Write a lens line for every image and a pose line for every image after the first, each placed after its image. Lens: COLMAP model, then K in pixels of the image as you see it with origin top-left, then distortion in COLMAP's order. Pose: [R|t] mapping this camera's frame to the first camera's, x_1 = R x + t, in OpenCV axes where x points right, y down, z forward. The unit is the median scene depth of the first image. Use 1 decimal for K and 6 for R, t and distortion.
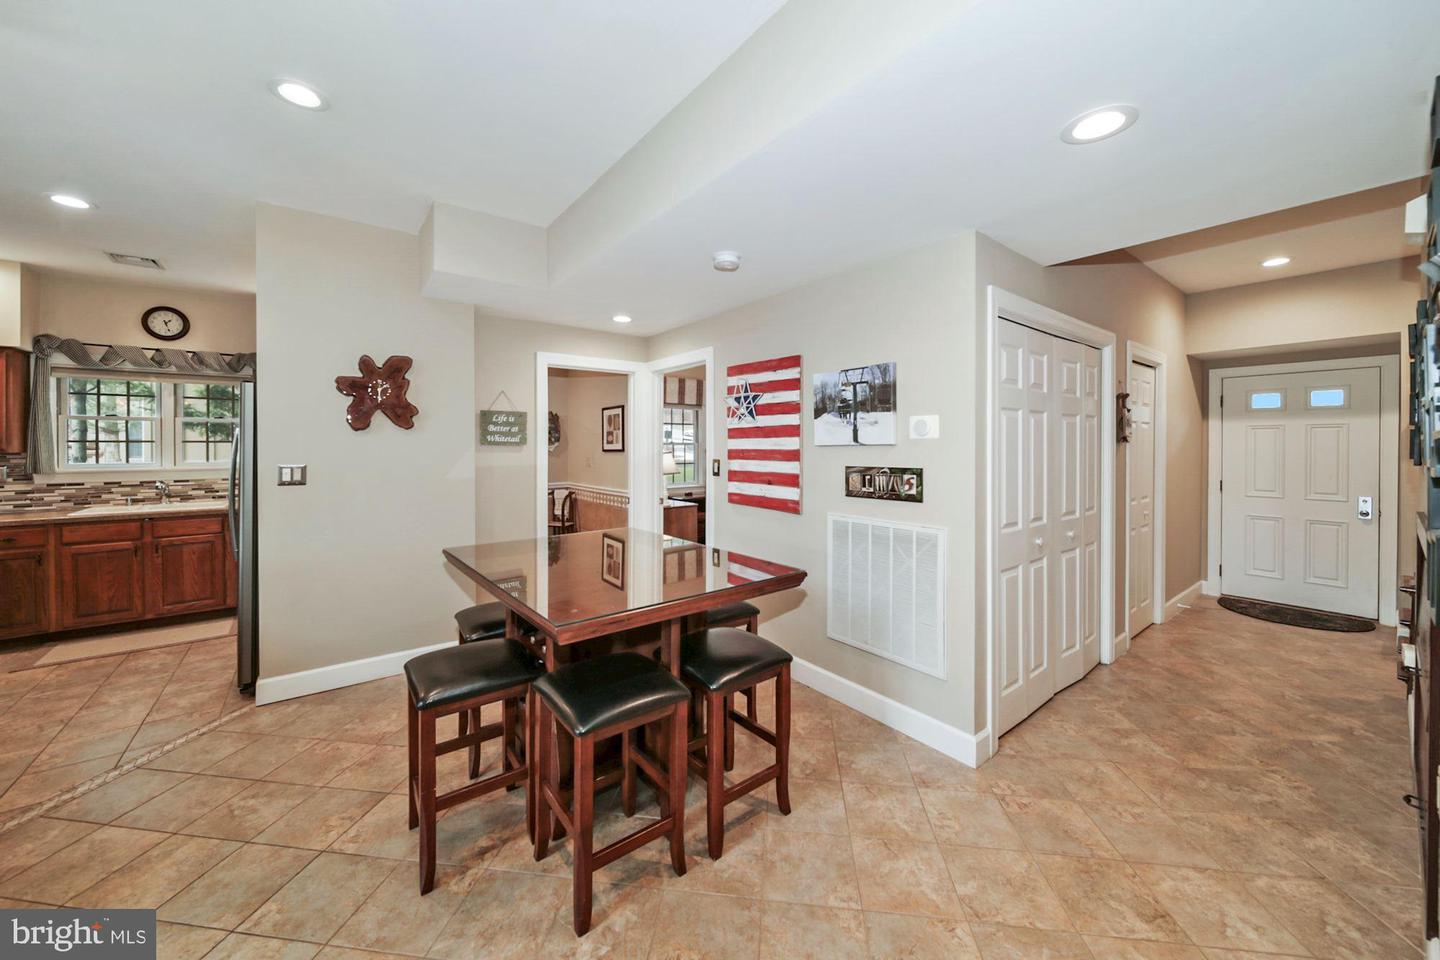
lens RADIAL K [[515.2, 0, 704.7], [0, 515.2, 450.5], [0, 0, 1]] dist [-0.000070, -0.000039]
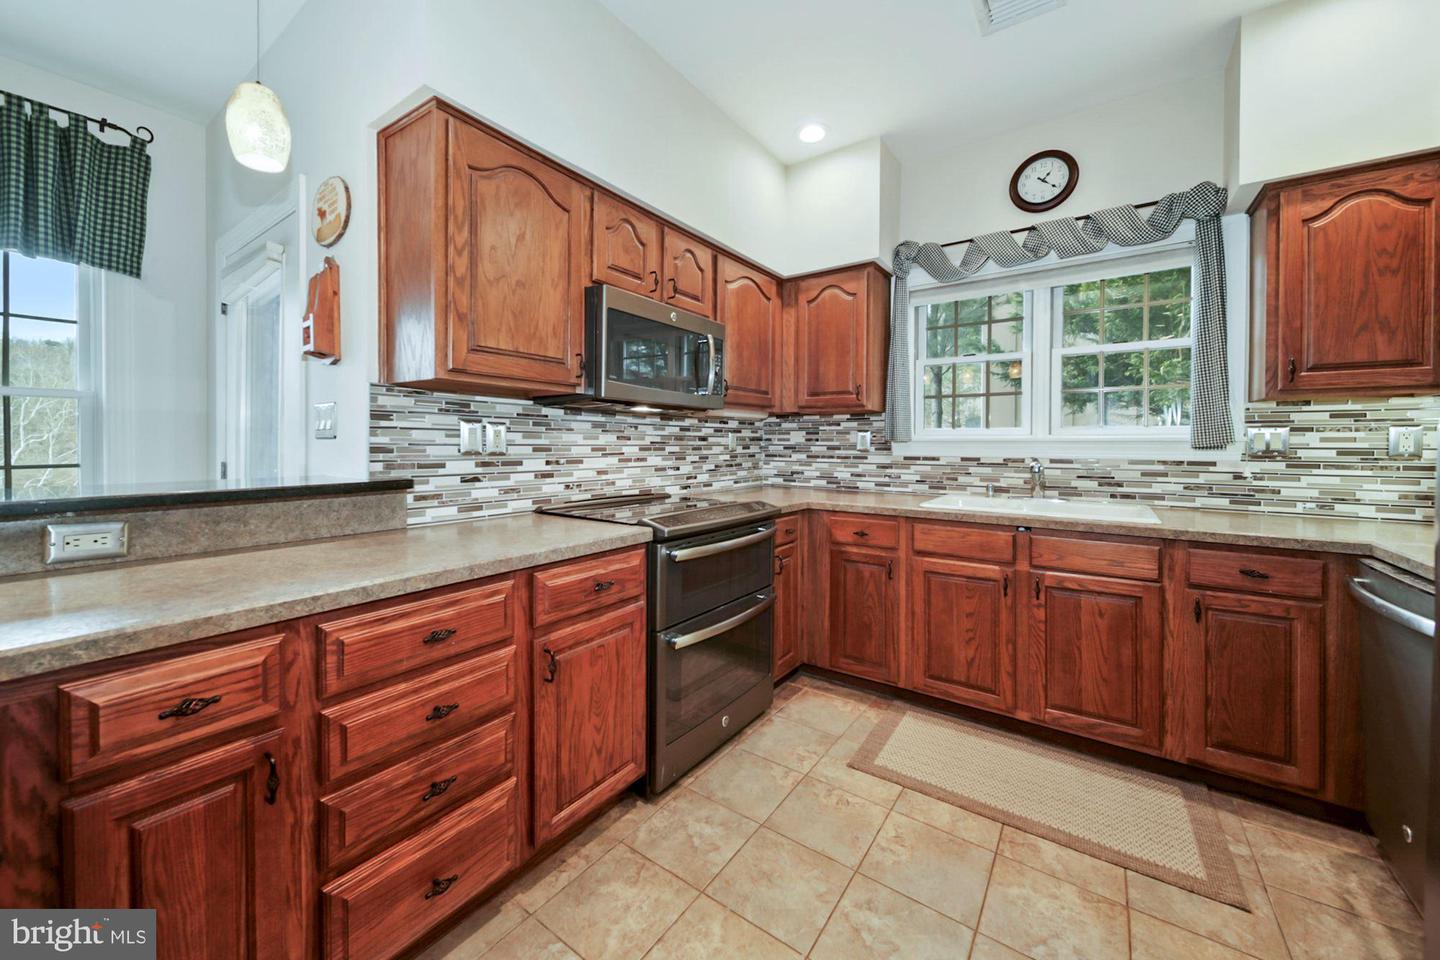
lens RADIAL K [[533.3, 0, 721.4], [0, 533.3, 446.4], [0, 0, 1]] dist [-0.001465, -0.000392]
pose [[0.300079, 0.007994, -0.953881, -0.661869], [-0.012911, 0.999907, 0.004318, 0.052423], [0.953827, 0.011020, 0.300154, 0.548759]]
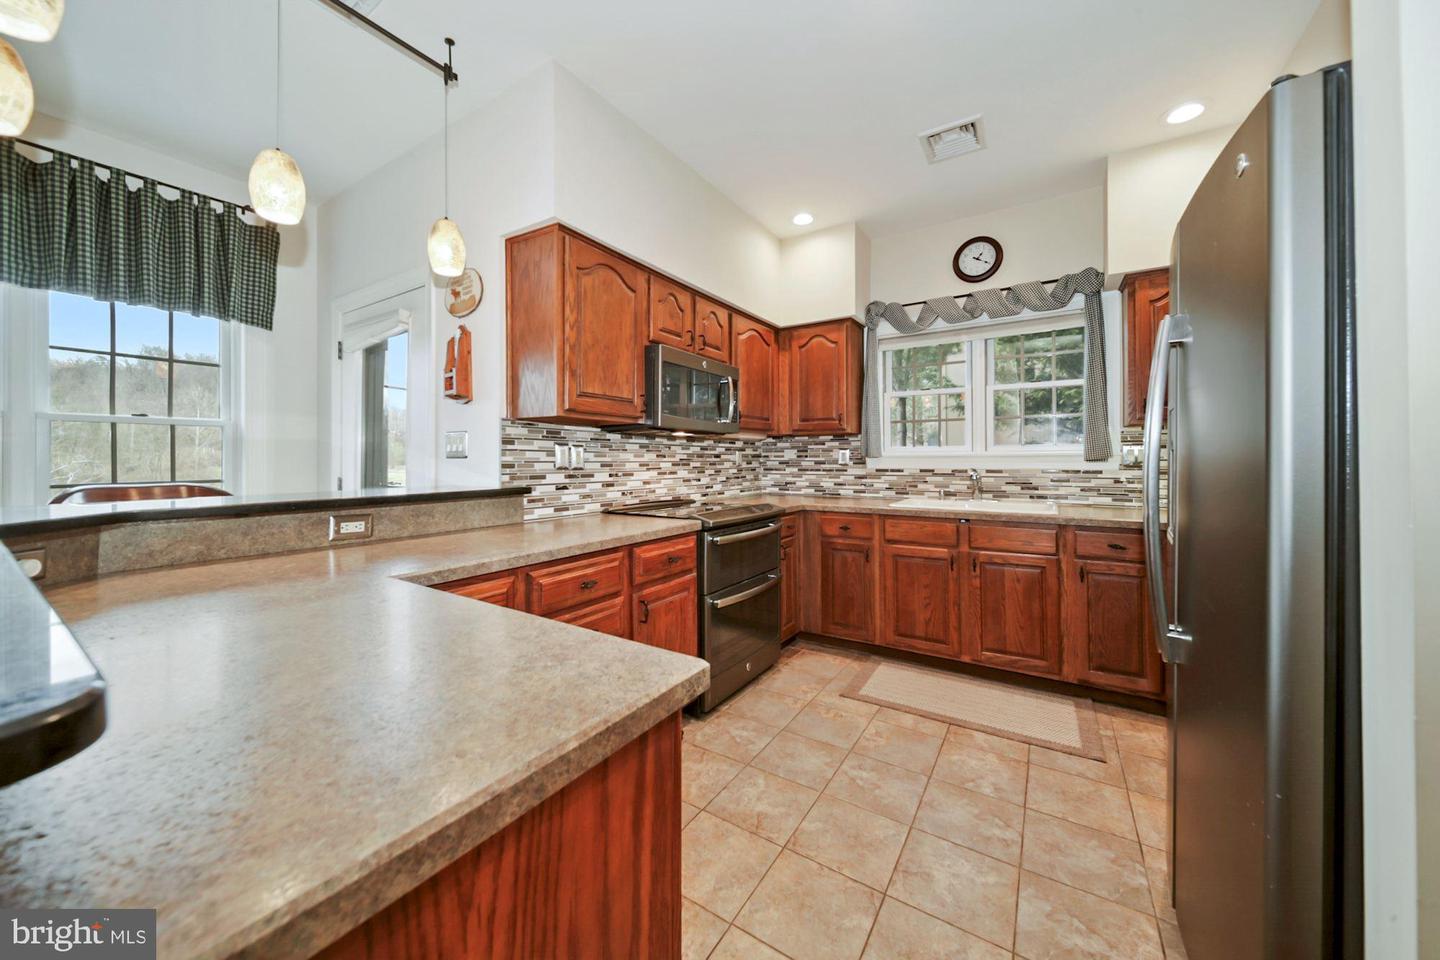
lens RADIAL K [[517.3, 0, 721.7], [0, 517.3, 452.6], [0, 0, 1]] dist [-0.000401, 0.000014]
pose [[0.344610, -0.012918, -0.938657, -0.528824], [-0.005616, 0.999859, -0.015822, 0.053387], [0.938729, 0.010724, 0.344489, 0.442711]]
